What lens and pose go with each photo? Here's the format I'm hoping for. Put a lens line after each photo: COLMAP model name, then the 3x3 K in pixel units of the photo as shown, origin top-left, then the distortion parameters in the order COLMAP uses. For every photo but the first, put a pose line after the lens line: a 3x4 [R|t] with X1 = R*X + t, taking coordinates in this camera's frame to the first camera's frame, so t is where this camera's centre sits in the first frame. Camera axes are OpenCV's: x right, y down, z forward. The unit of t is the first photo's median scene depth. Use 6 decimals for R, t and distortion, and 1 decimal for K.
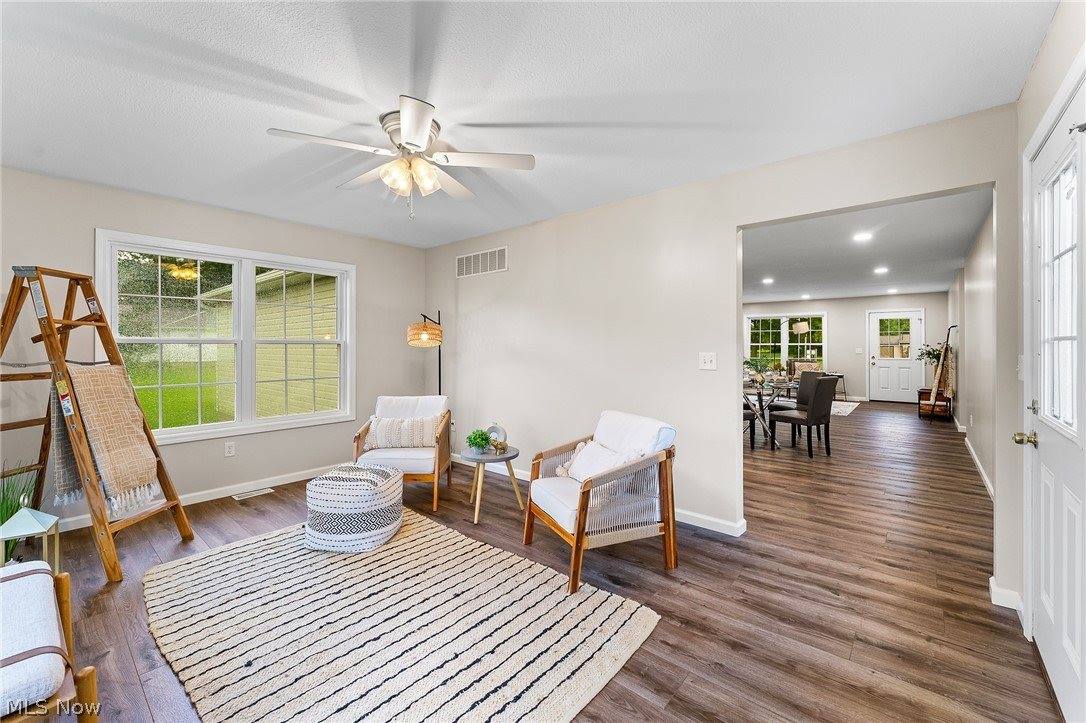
lens RADIAL K [[436.1, 0, 544.6], [0, 436.1, 352.5], [0, 0, 1]] dist [-0.003903, -0.000416]
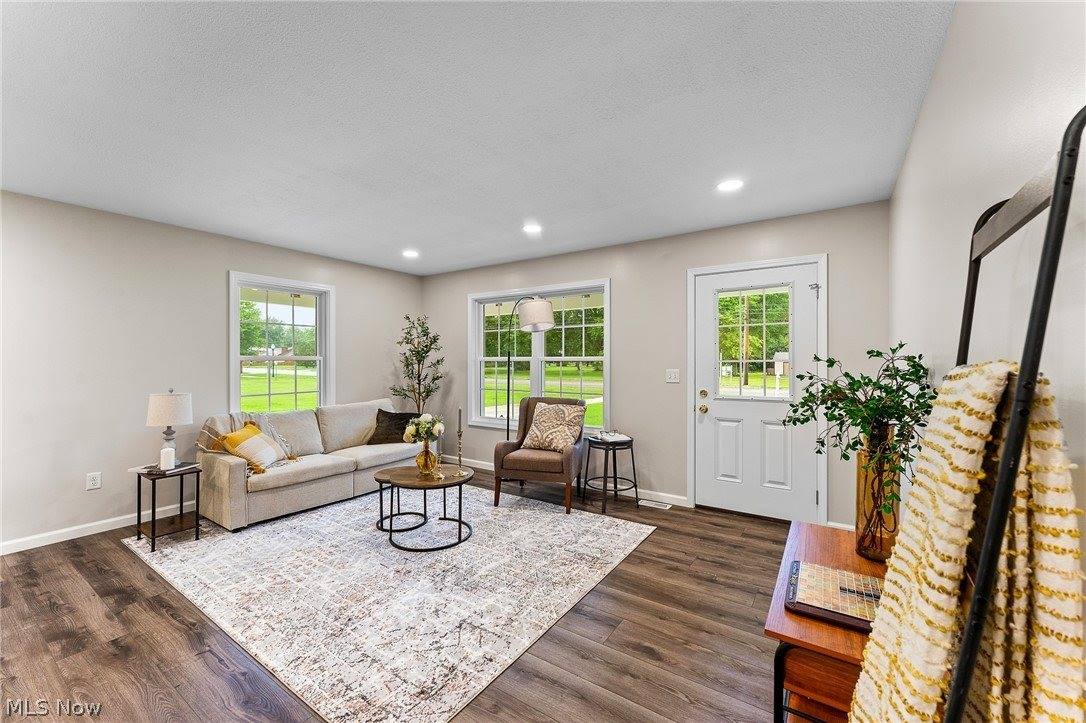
lens RADIAL K [[436.1, 0, 538.6], [0, 436.1, 363.2], [0, 0, 1]] dist [-0.003903, -0.000416]
pose [[0.992195, 0.005828, 0.124559, 0.559836], [-0.004599, 0.999938, -0.010147, -0.011008], [-0.124610, 0.009495, 0.992160, 0.632004]]
